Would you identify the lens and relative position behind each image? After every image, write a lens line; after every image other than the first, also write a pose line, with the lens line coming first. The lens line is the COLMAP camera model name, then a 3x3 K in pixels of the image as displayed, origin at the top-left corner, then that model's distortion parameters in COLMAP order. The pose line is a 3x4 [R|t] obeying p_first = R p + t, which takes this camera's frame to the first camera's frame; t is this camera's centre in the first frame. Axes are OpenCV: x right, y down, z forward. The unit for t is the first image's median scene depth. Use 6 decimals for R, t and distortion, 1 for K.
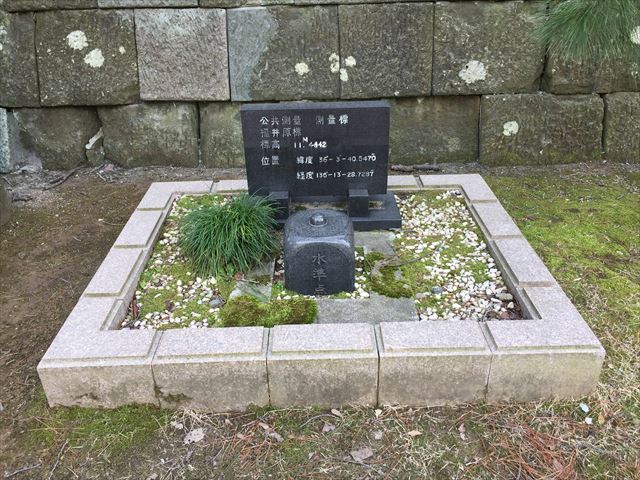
lens RADIAL K [[550.5, 0, 320.0], [0, 550.5, 240.0], [0, 0, 1]] dist [0.096582, -0.121100]
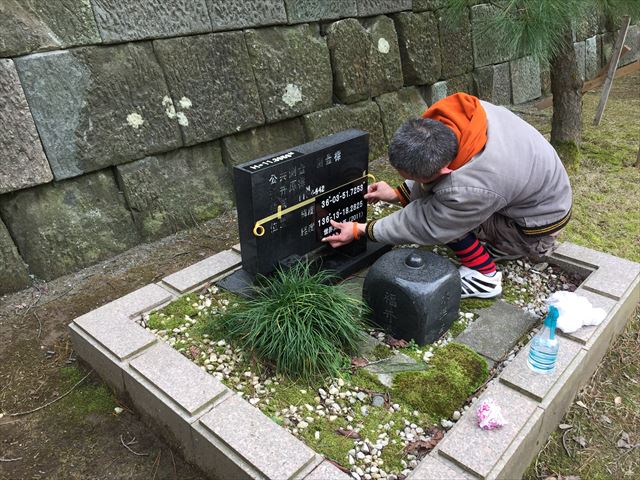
lens RADIAL K [[550.5, 0, 320.0], [0, 550.5, 240.0], [0, 0, 1]] dist [0.096582, -0.121100]
pose [[0.675487, -0.318768, 0.664909, -0.444205], [0.347976, 0.932810, 0.093693, -0.131557], [-0.650100, 0.168084, 0.741025, 0.263238]]
